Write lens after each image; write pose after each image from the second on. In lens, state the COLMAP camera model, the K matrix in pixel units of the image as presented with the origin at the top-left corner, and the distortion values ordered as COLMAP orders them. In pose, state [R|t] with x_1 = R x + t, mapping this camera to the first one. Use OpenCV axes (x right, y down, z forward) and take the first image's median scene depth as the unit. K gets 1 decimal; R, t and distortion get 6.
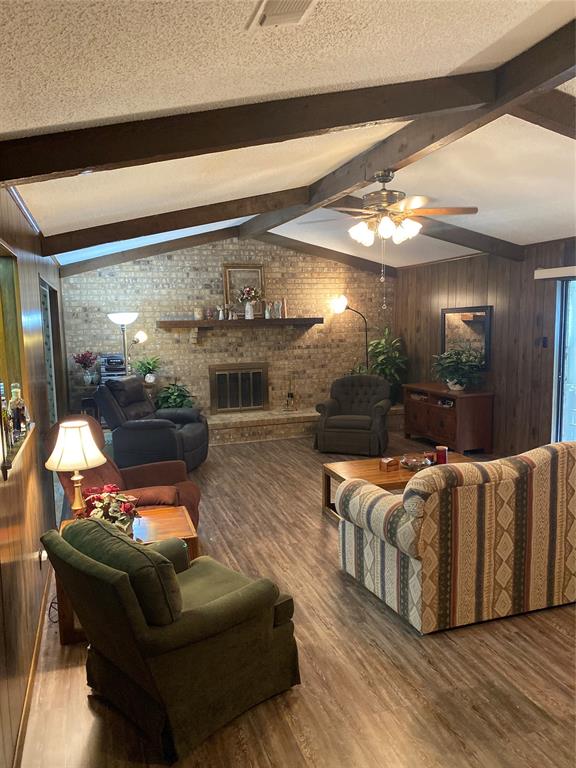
lens RADIAL K [[591.4, 0, 284.6], [0, 591.4, 386.5], [0, 0, 1]] dist [0.004042, -0.000889]
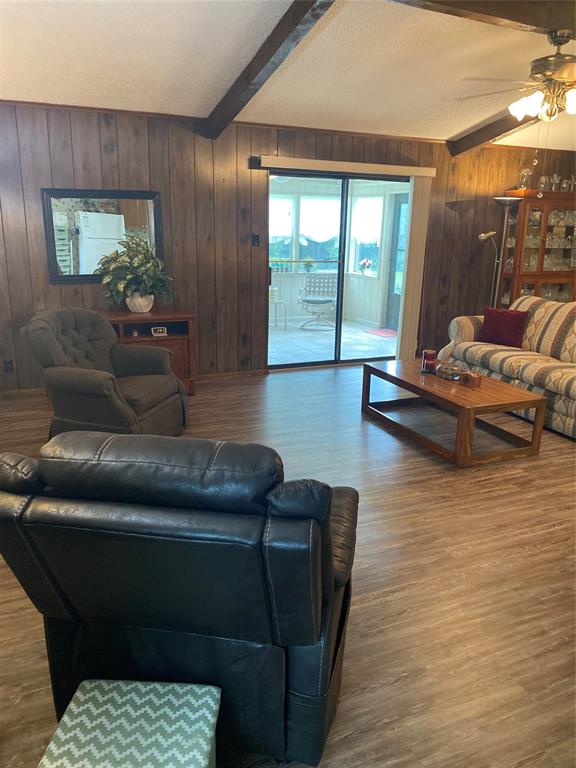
lens RADIAL K [[591.4, 0, 289.1], [0, 591.4, 385.1], [0, 0, 1]] dist [0.004042, -0.000889]
pose [[-0.109359, -0.247762, 0.962629, -0.495857], [0.098030, 0.961028, 0.258487, -0.087154], [-0.989157, 0.122634, -0.080809, 1.022018]]
